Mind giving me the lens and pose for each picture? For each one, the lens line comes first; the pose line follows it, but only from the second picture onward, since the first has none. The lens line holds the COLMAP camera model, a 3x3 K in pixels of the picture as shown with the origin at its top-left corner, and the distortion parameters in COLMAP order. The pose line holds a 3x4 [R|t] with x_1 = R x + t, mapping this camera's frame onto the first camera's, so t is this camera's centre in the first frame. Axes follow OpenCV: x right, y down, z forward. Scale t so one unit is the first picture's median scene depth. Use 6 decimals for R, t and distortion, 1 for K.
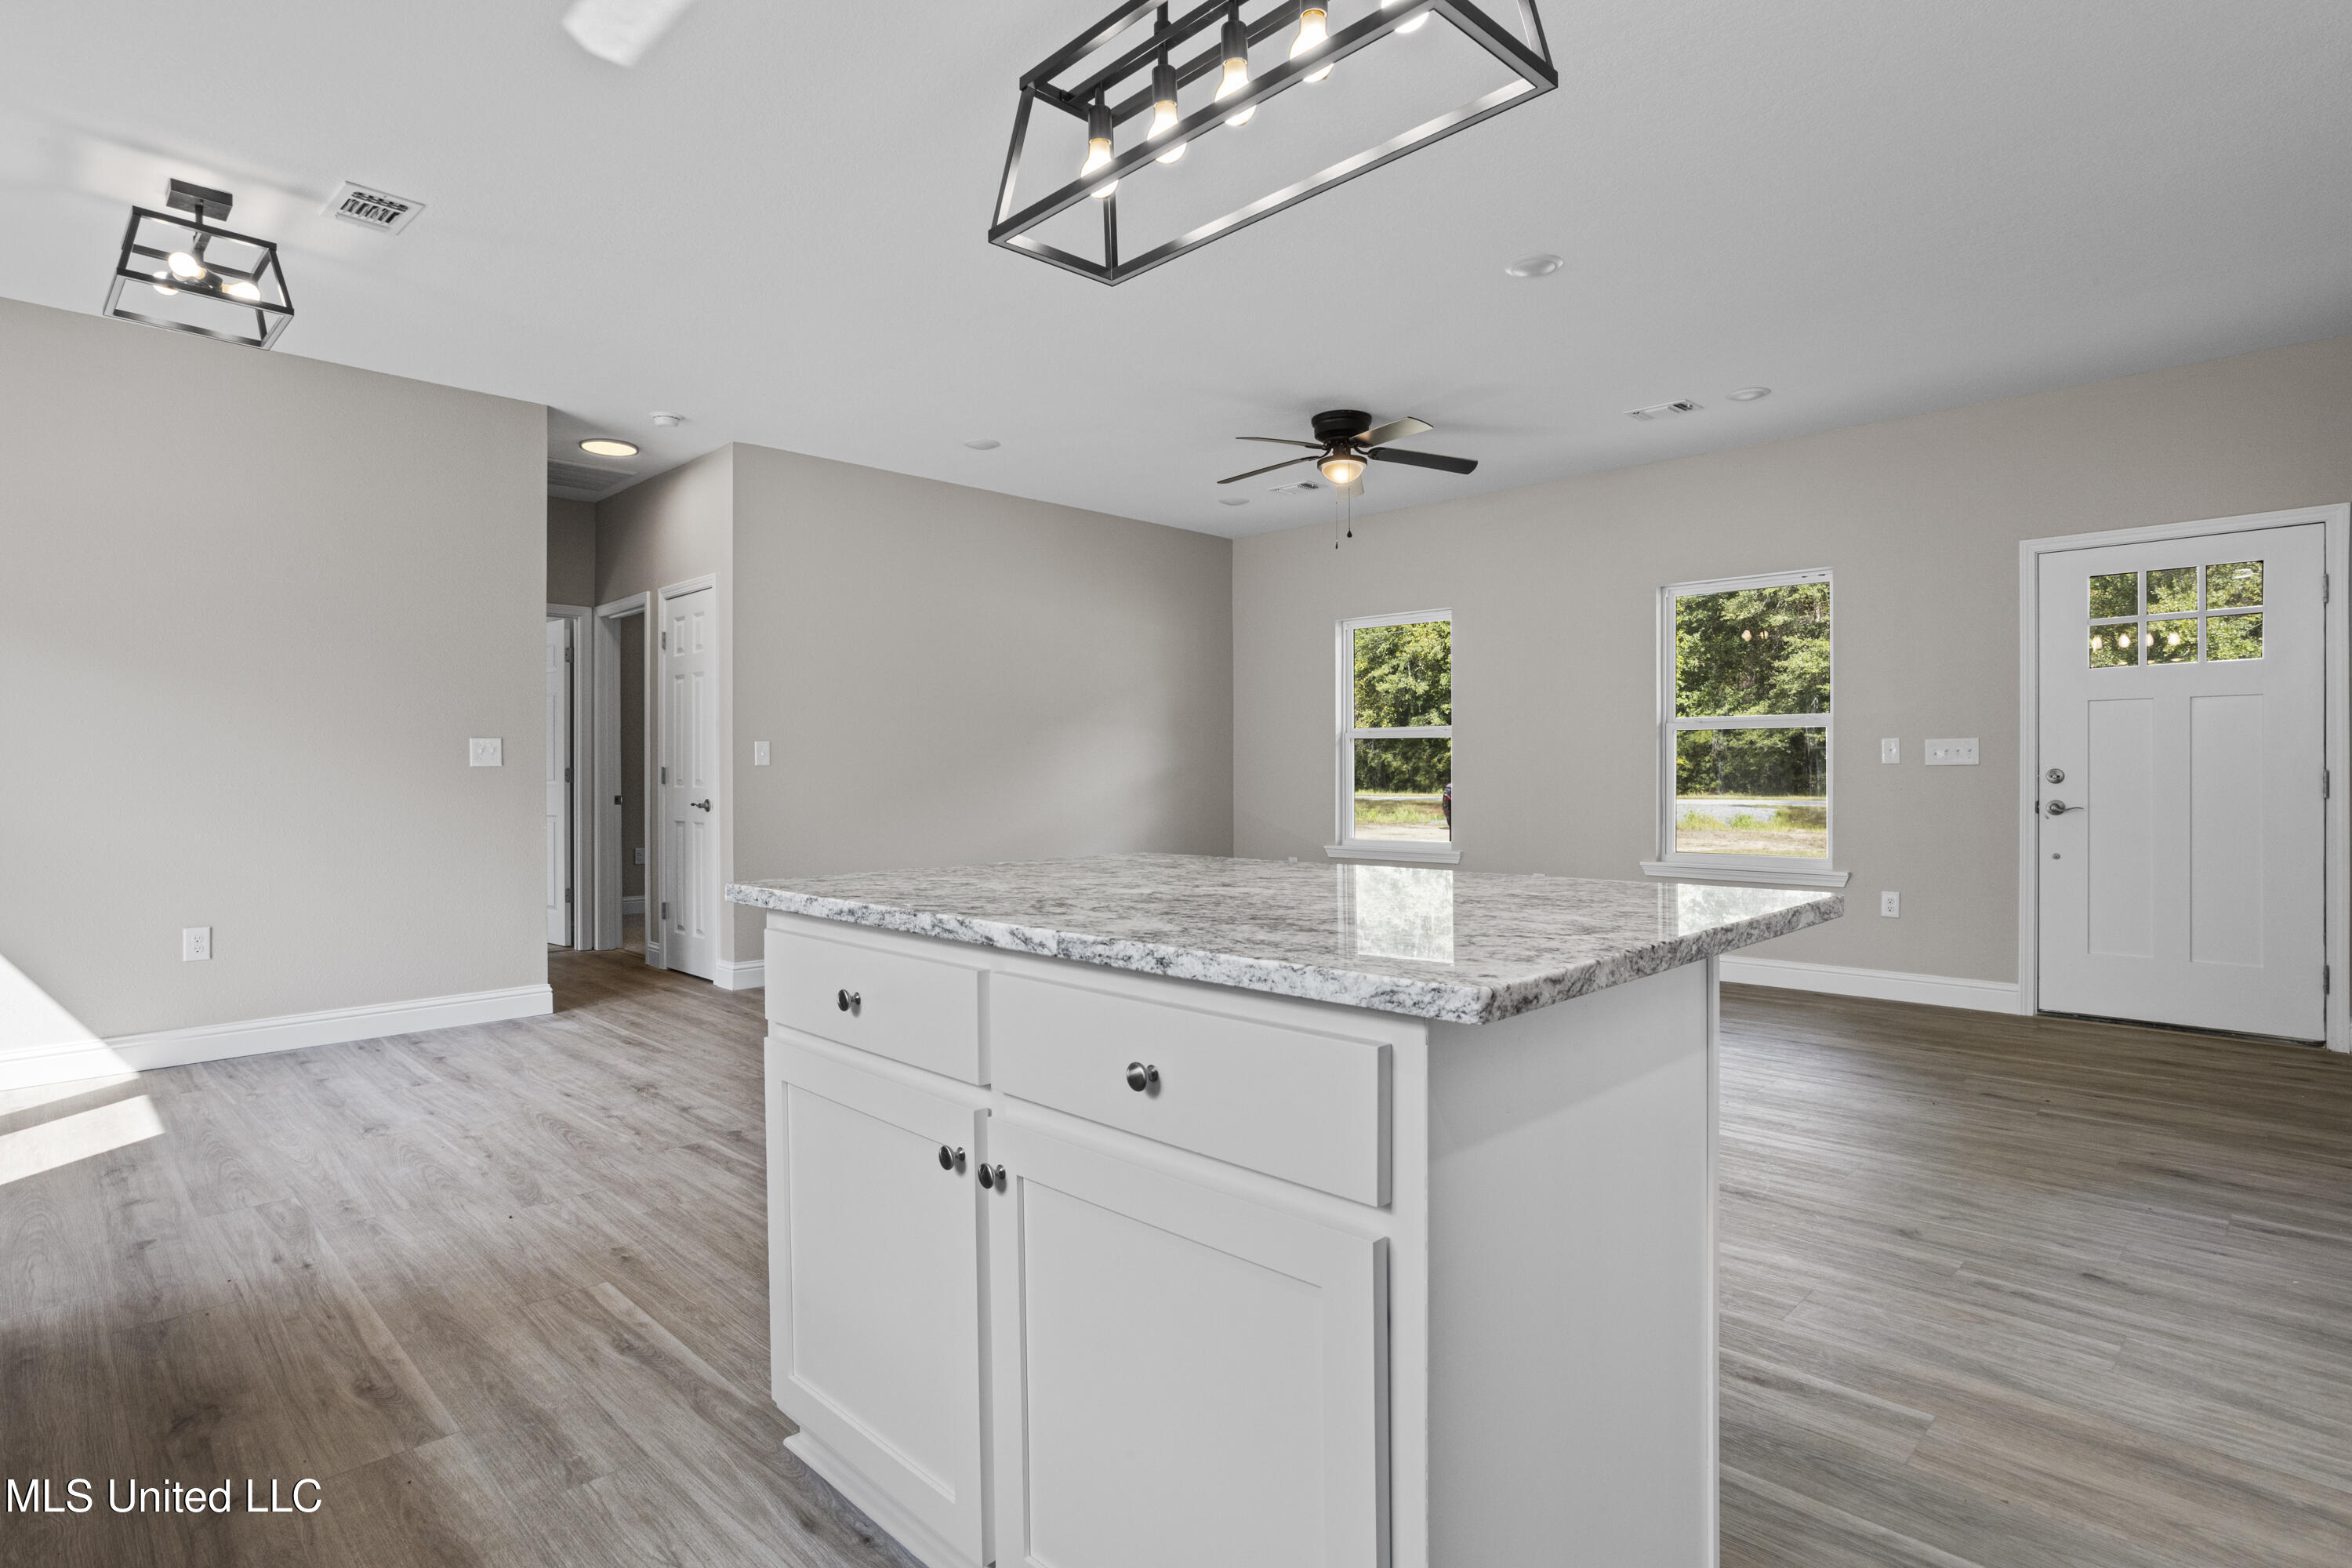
lens RADIAL K [[1198.8, 0, 1171.4], [0, 1198.8, 776.0], [0, 0, 1]] dist [-0.048941, 0.030974]
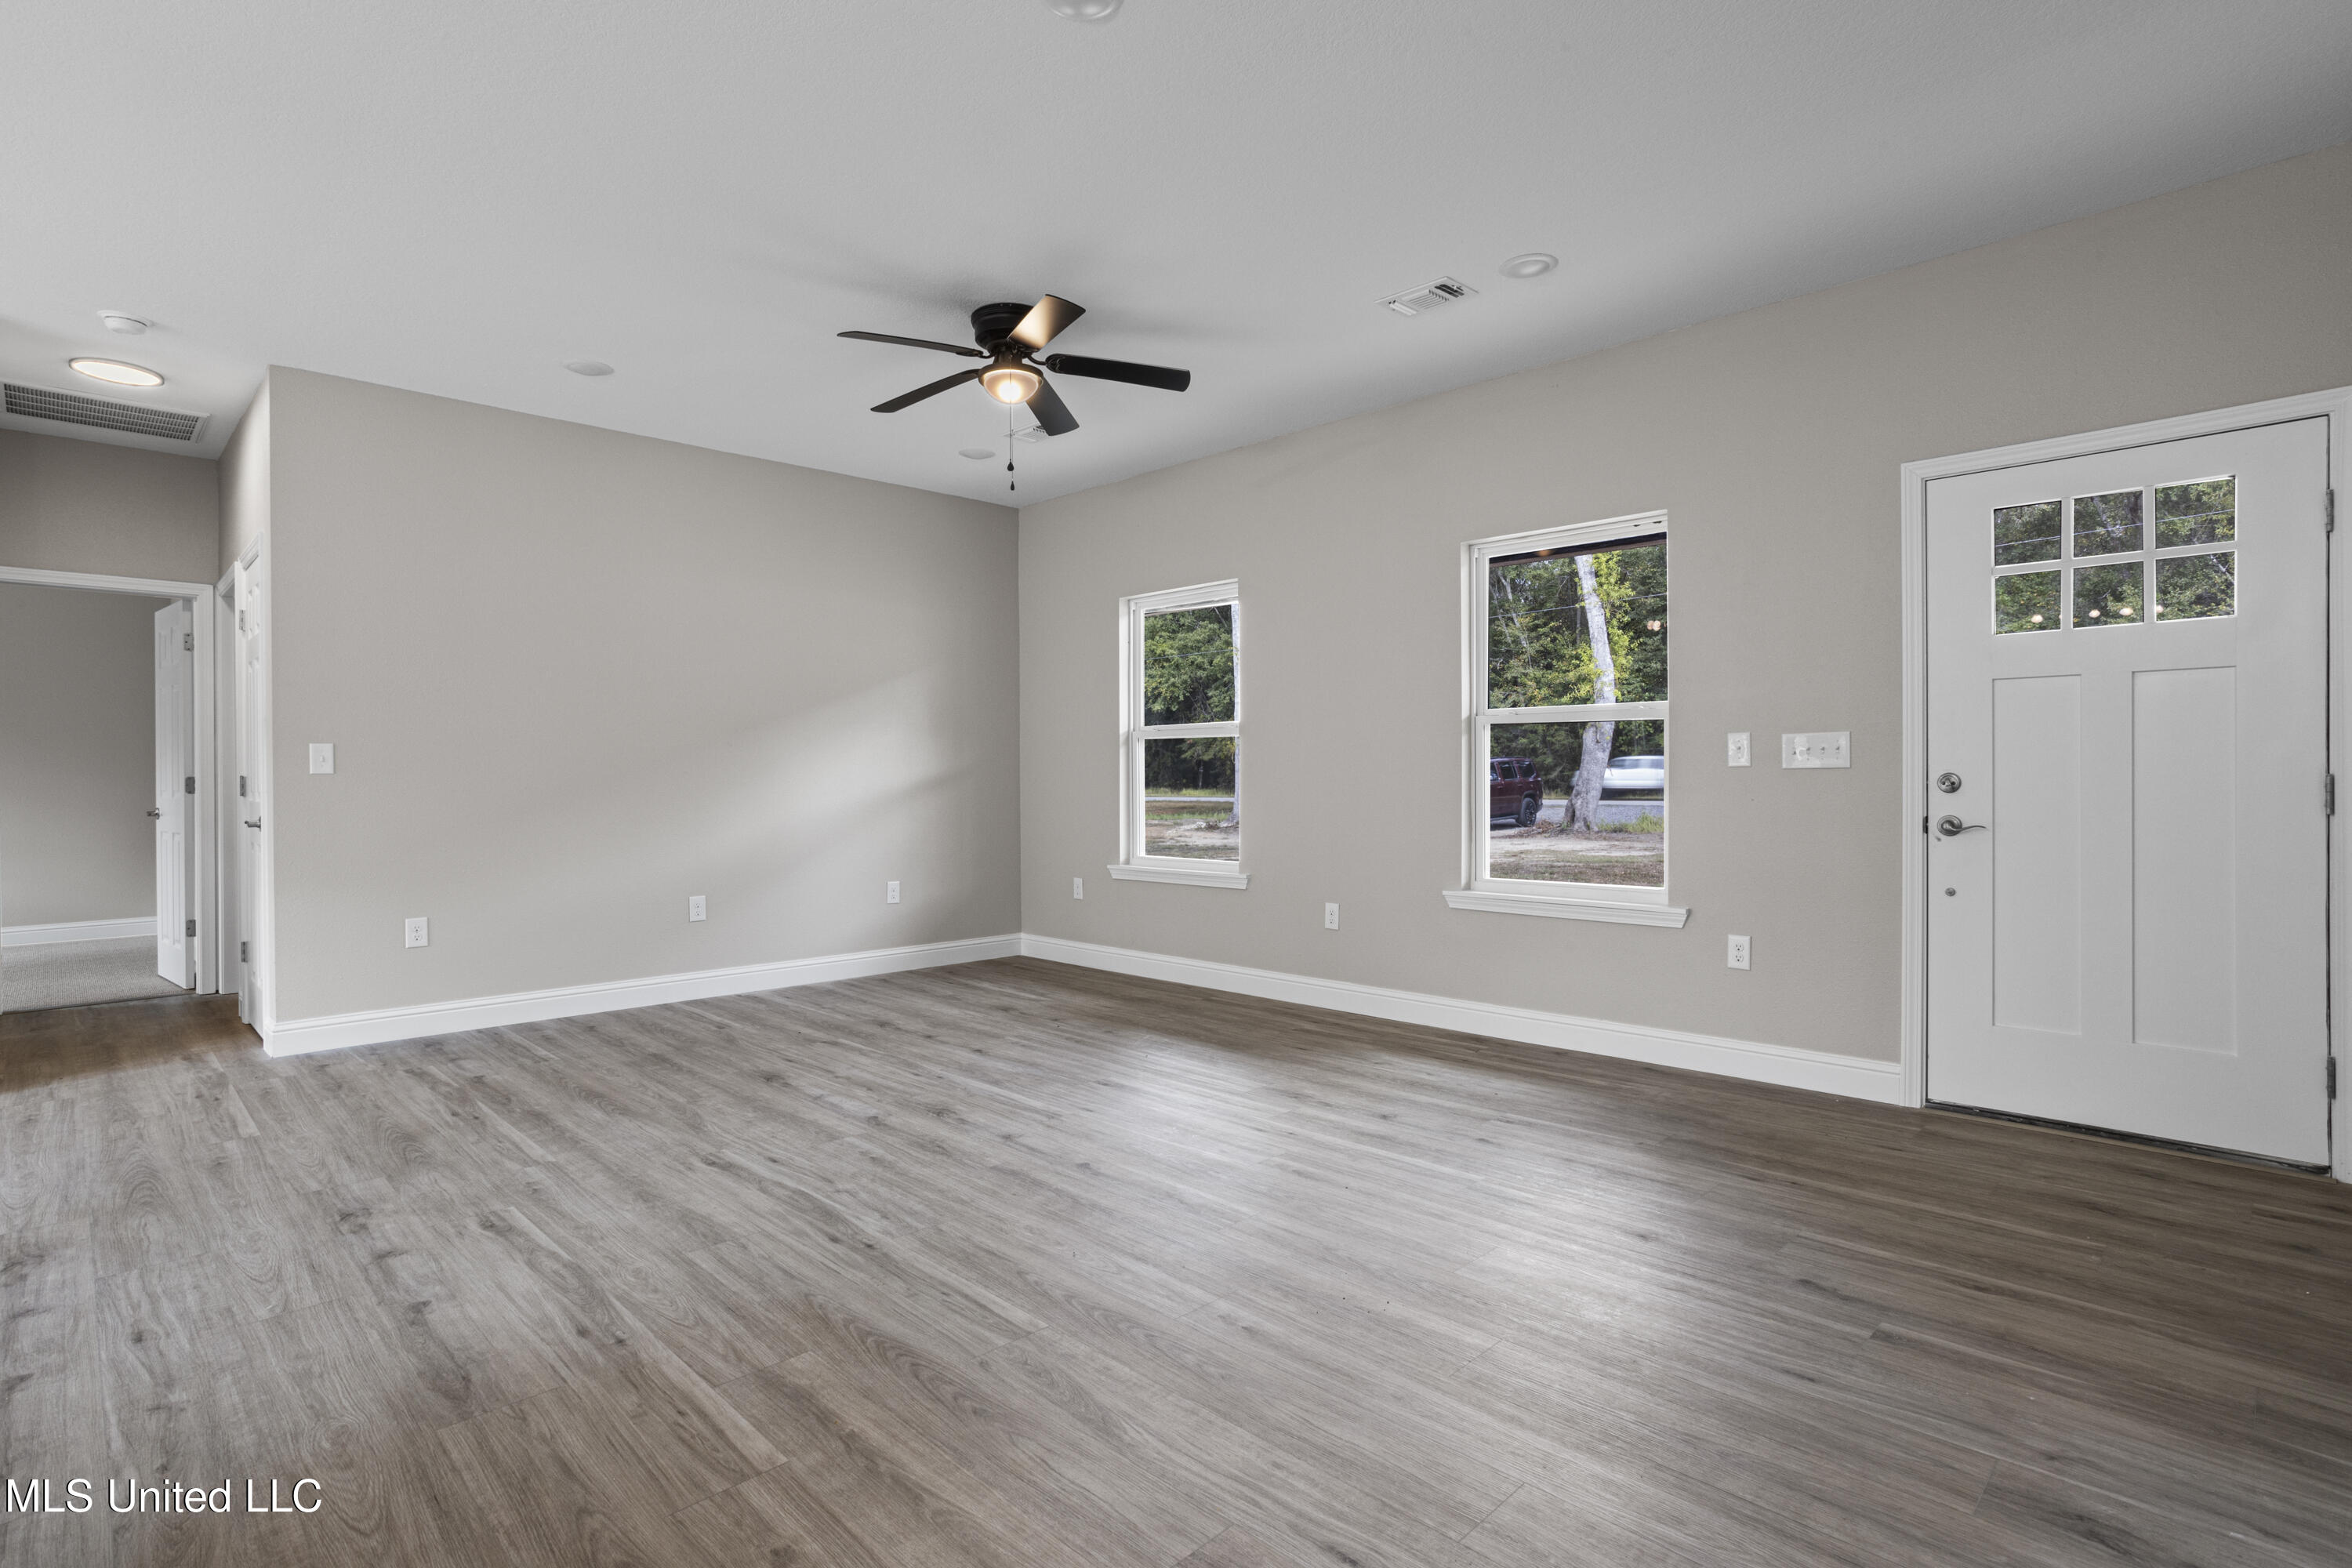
lens RADIAL K [[1149.1, 0, 1160.6], [0, 1149.1, 779.4], [0, 0, 1]] dist [-0.055171, 0.033841]
pose [[0.999951, -0.004277, -0.008982, 0.274420], [0.004299, 0.999988, 0.002406, -0.005947], [0.008971, -0.002444, 0.999957, 0.303225]]
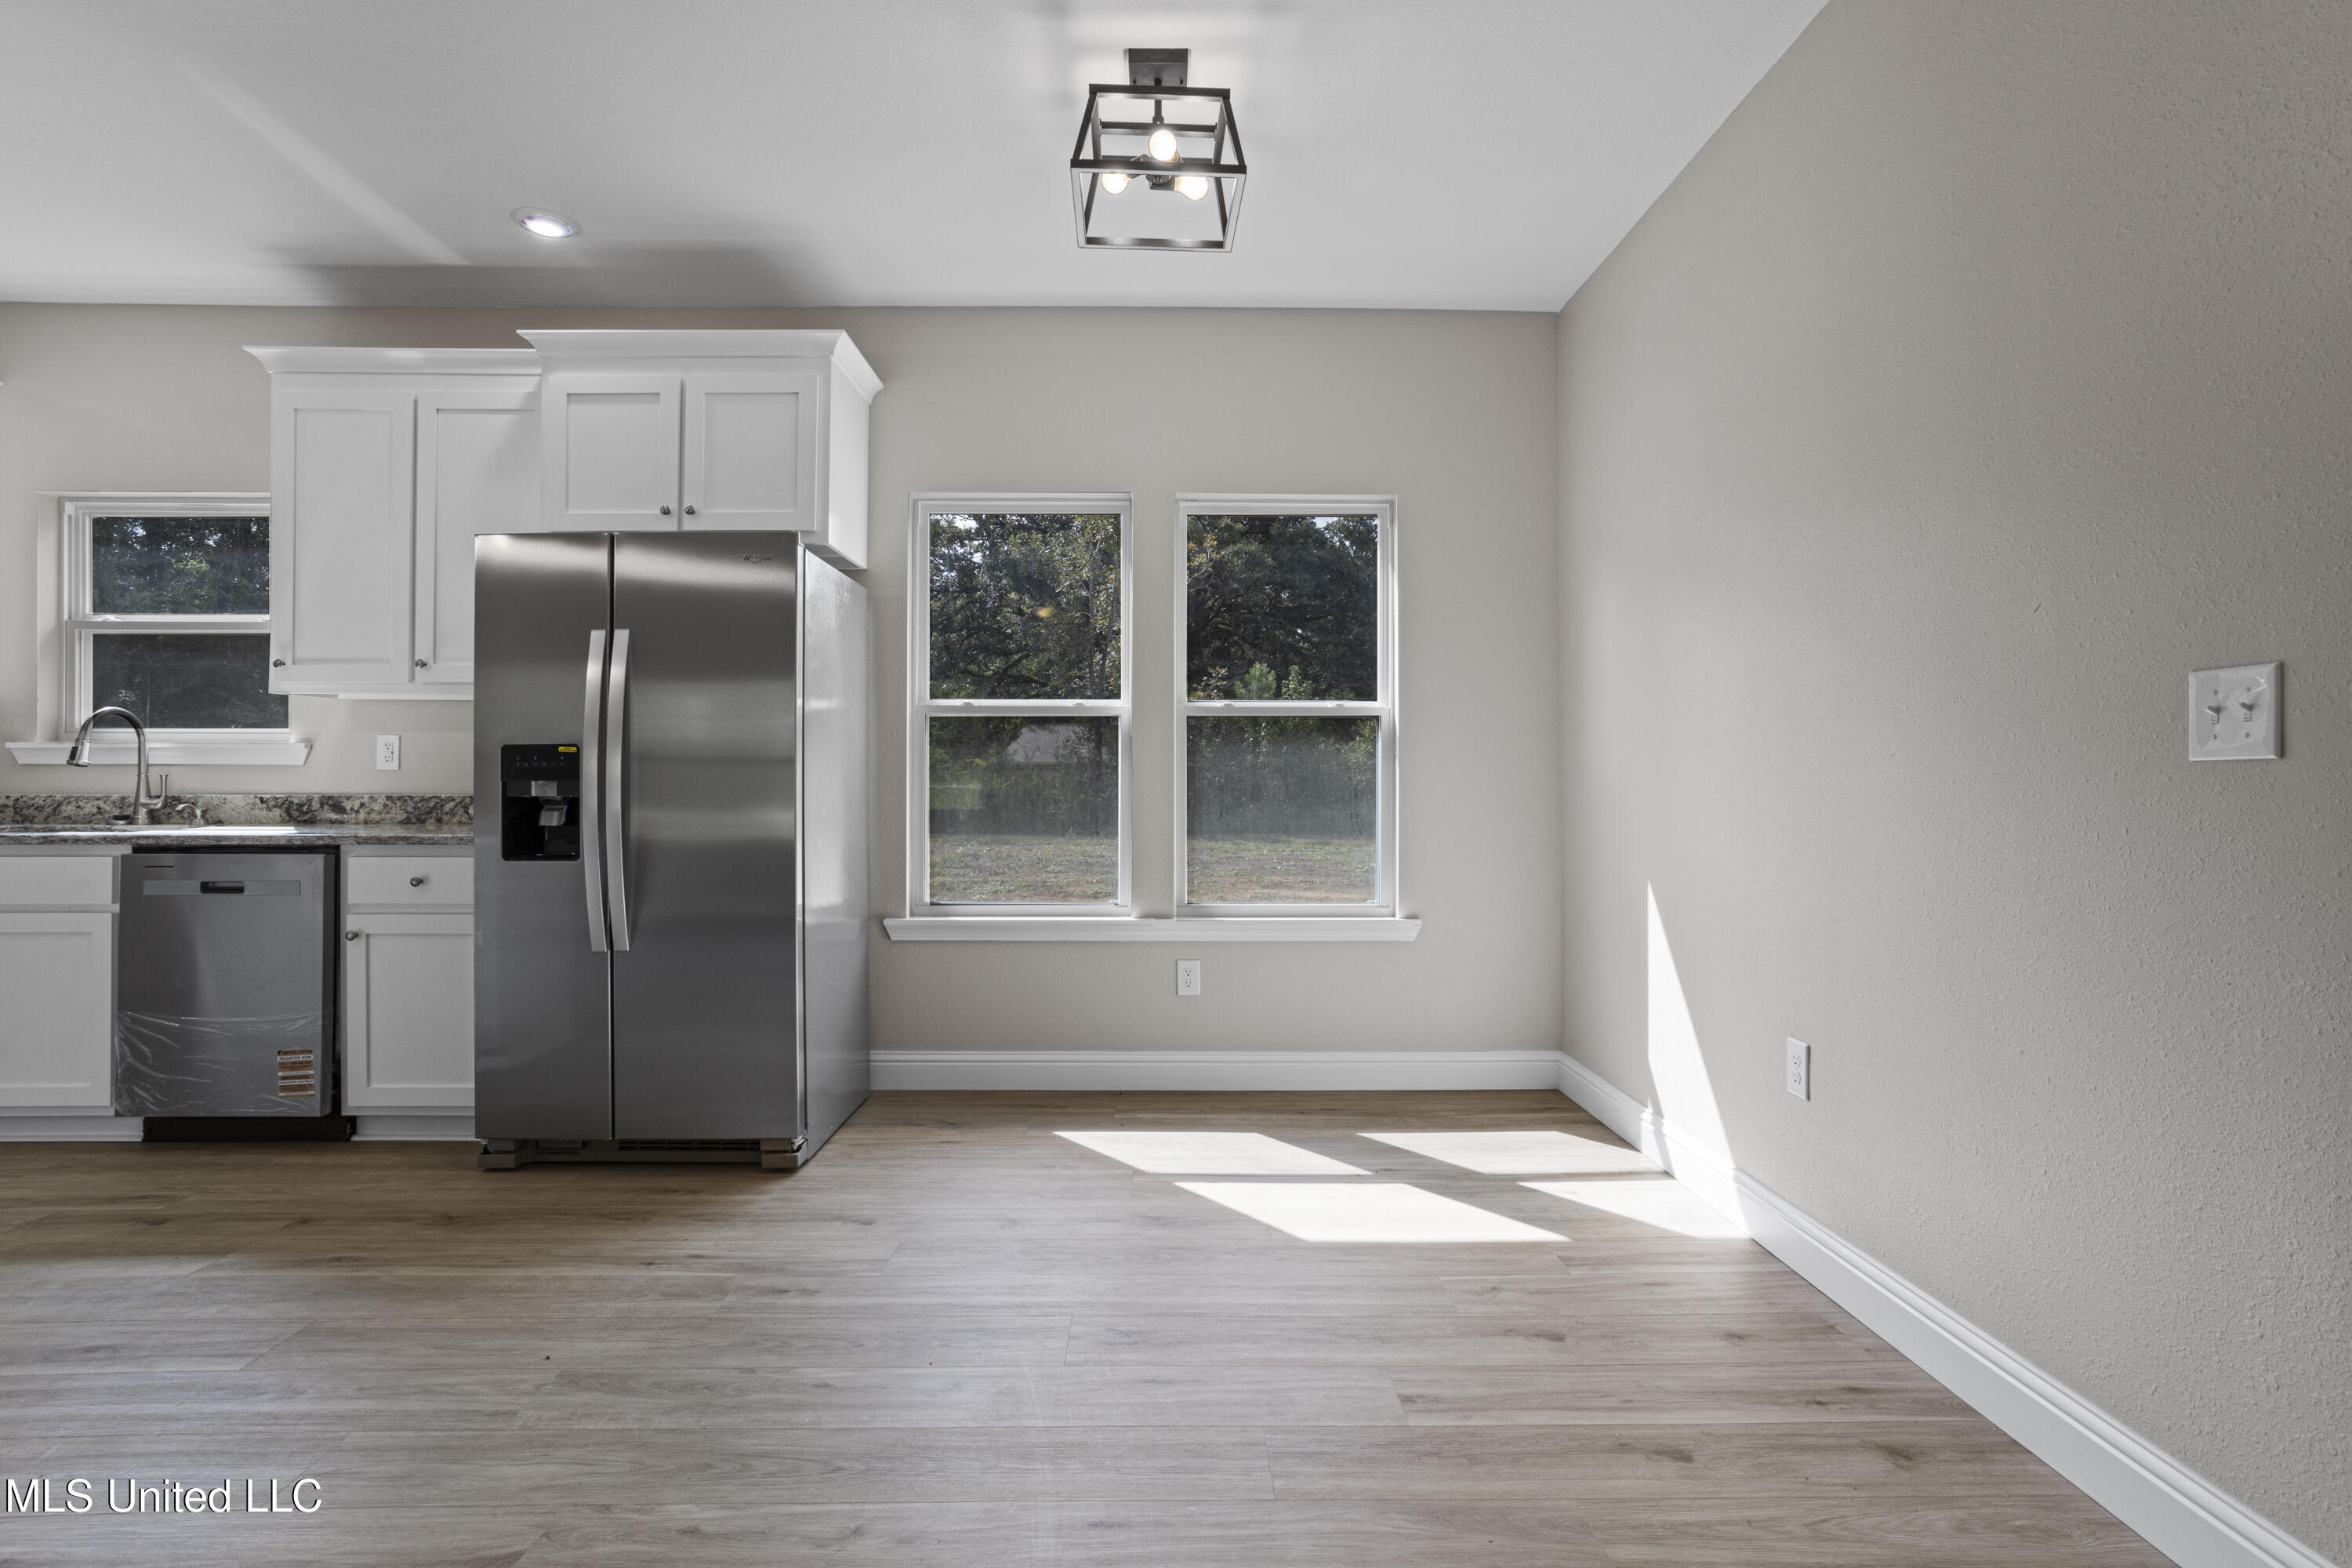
lens RADIAL K [[1126.6, 0, 1173.6], [0, 1126.6, 773.4], [0, 0, 1]] dist [-0.057248, 0.035690]
pose [[-0.695200, -0.001882, -0.718814, -0.190498], [-0.002038, 0.999998, -0.000647, -0.002716], [0.718813, 0.001015, -0.695202, 1.036767]]
